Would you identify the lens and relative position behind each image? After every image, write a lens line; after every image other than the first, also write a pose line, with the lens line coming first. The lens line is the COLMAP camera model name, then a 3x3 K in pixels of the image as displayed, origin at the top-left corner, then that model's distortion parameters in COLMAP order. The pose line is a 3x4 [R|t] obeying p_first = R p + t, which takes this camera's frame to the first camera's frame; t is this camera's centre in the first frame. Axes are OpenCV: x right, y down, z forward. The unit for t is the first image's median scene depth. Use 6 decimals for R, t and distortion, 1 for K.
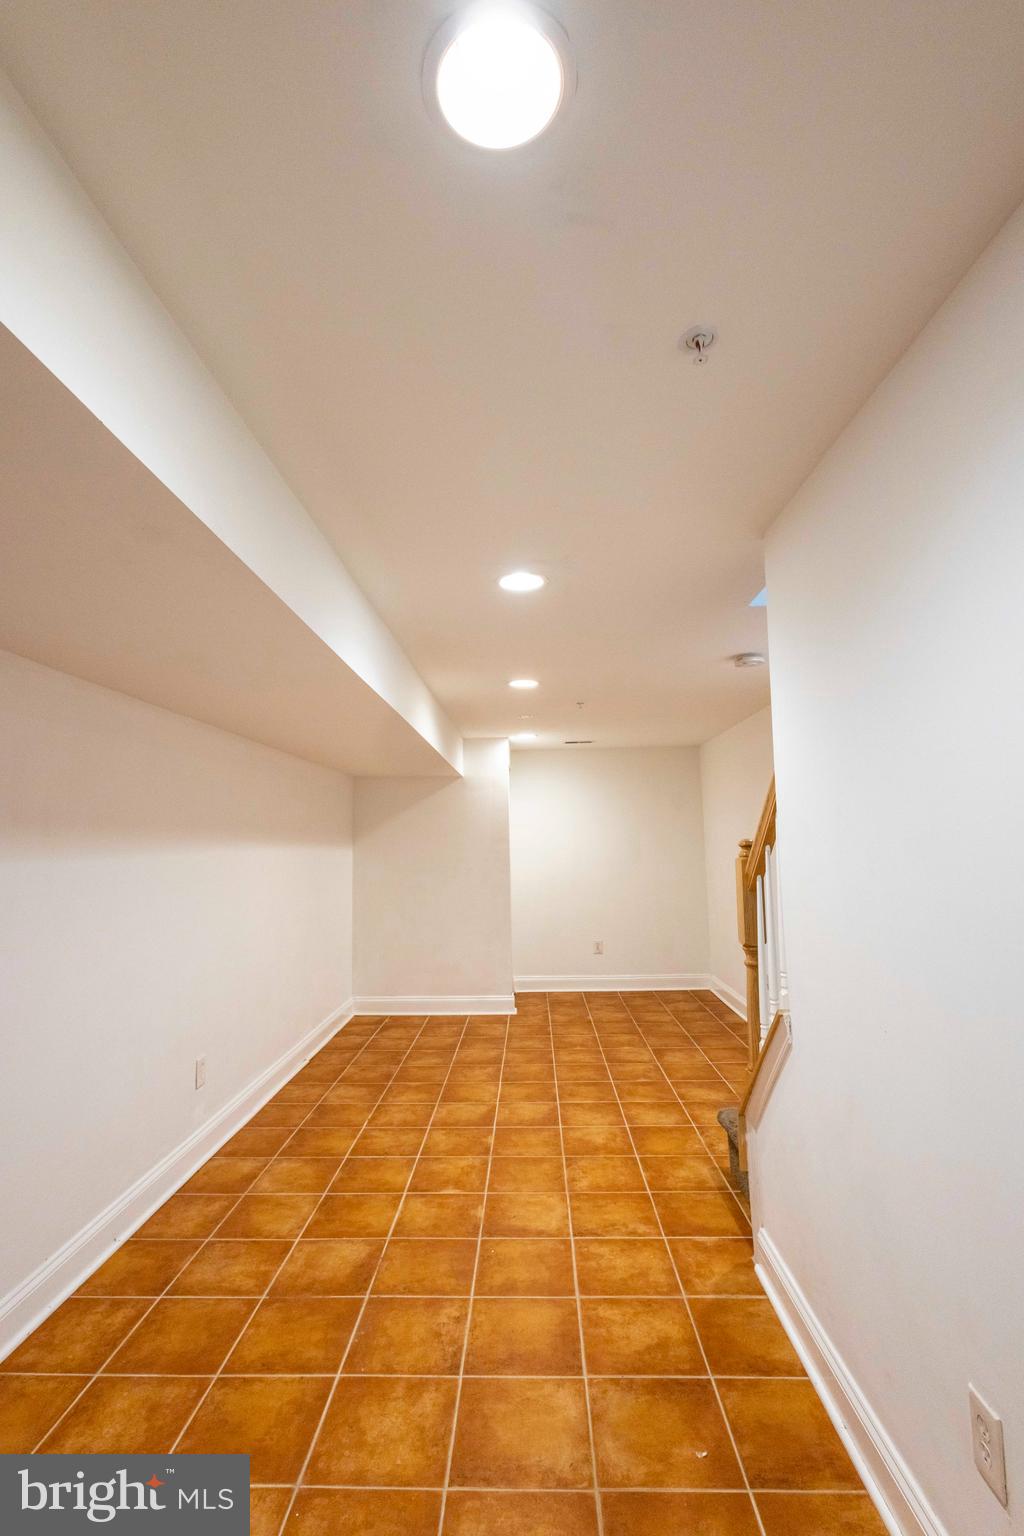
lens RADIAL K [[708.1, 0, 502.0], [0, 708.1, 768.4], [0, 0, 1]] dist [0.008278, -0.003762]
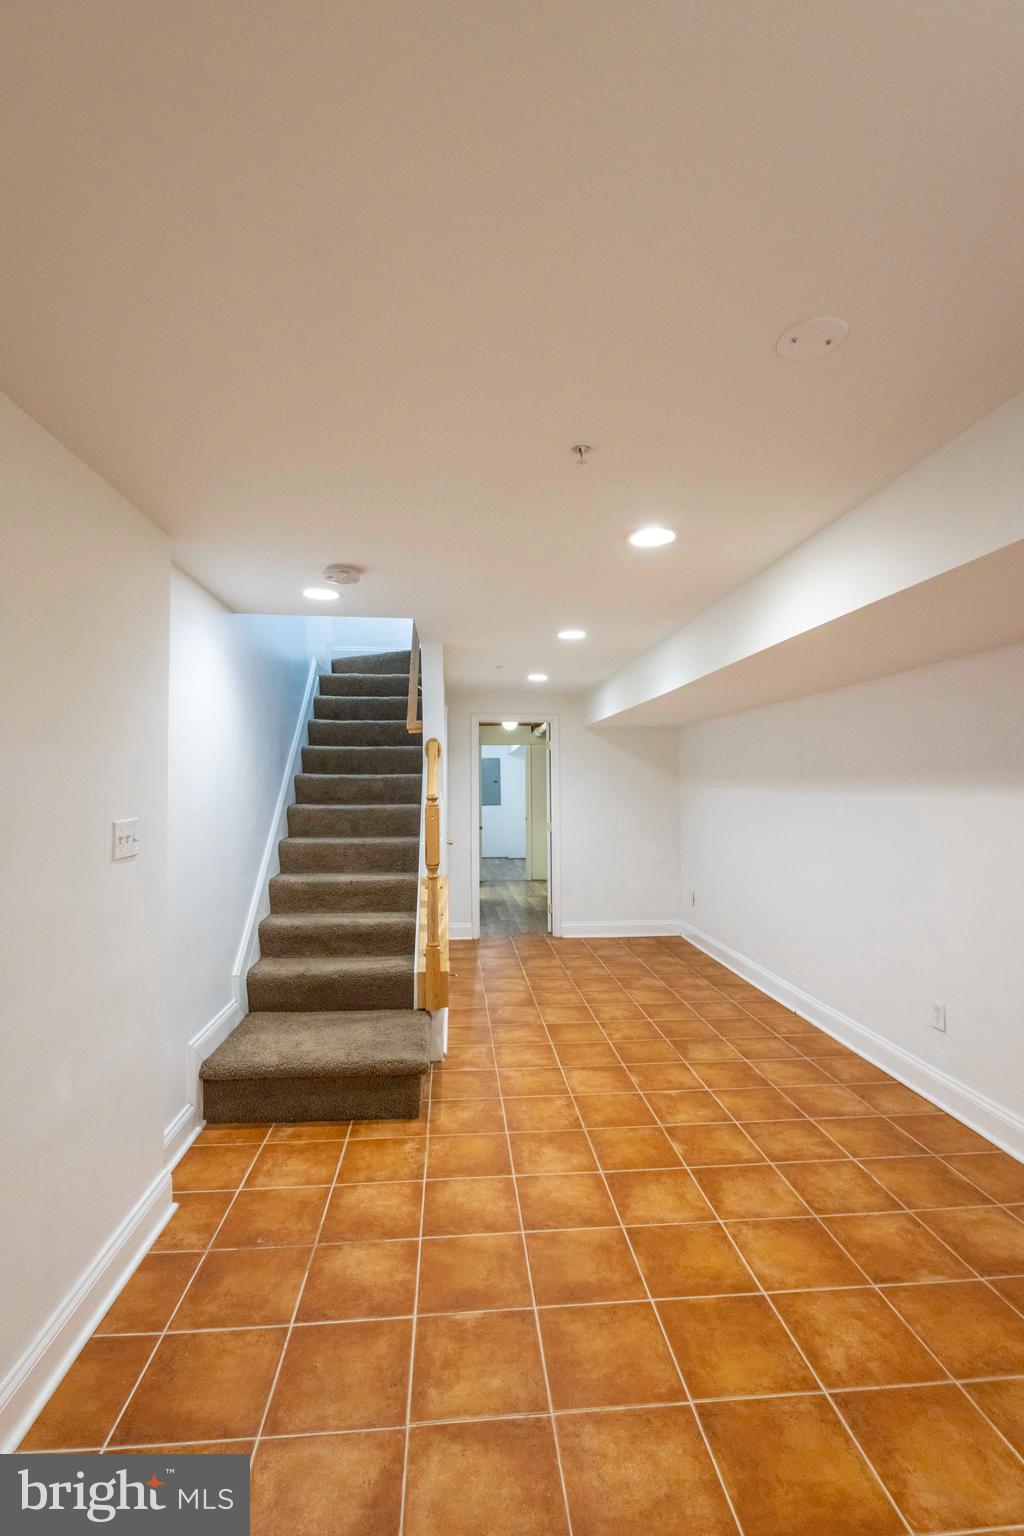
lens RADIAL K [[708.1, 0, 514.8], [0, 708.1, 768.9], [0, 0, 1]] dist [0.008278, -0.003762]
pose [[-0.991090, 0.018573, -0.131889, 0.298350], [0.035219, 0.991529, -0.125023, 0.193038], [0.128450, -0.128554, -0.983349, 2.006475]]
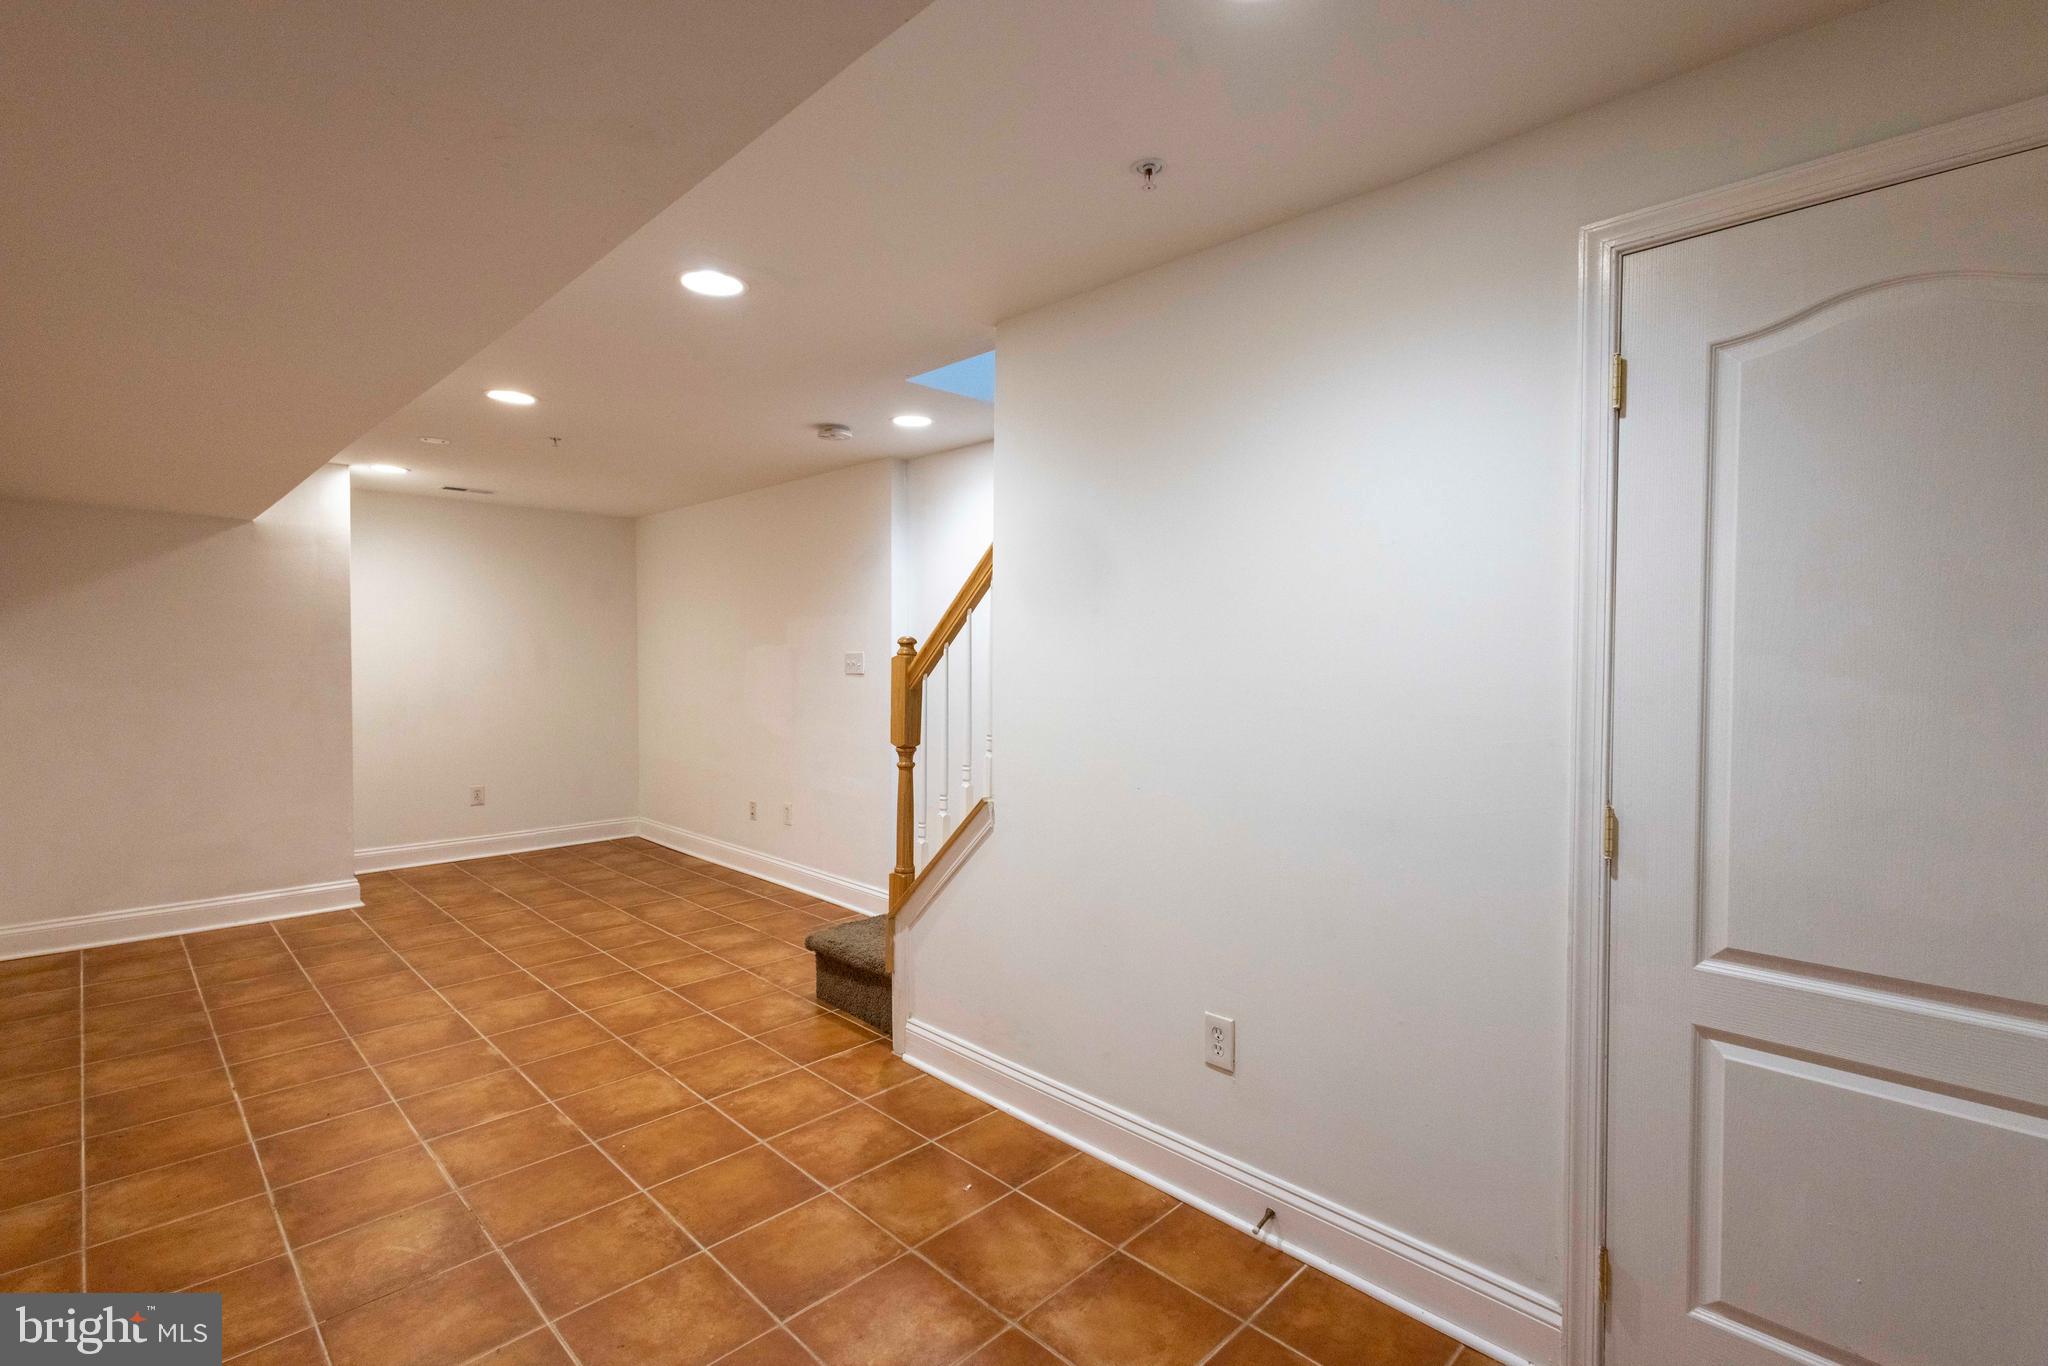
lens RADIAL K [[944.1, 0, 1028.8], [0, 944.1, 675.8], [0, 0, 1]] dist [0.008278, -0.003762]
pose [[0.676130, 0.003829, 0.736772, -0.380665], [-0.093710, 0.992312, 0.080840, 0.028527], [-0.730798, -0.123701, 0.671291, 0.025676]]
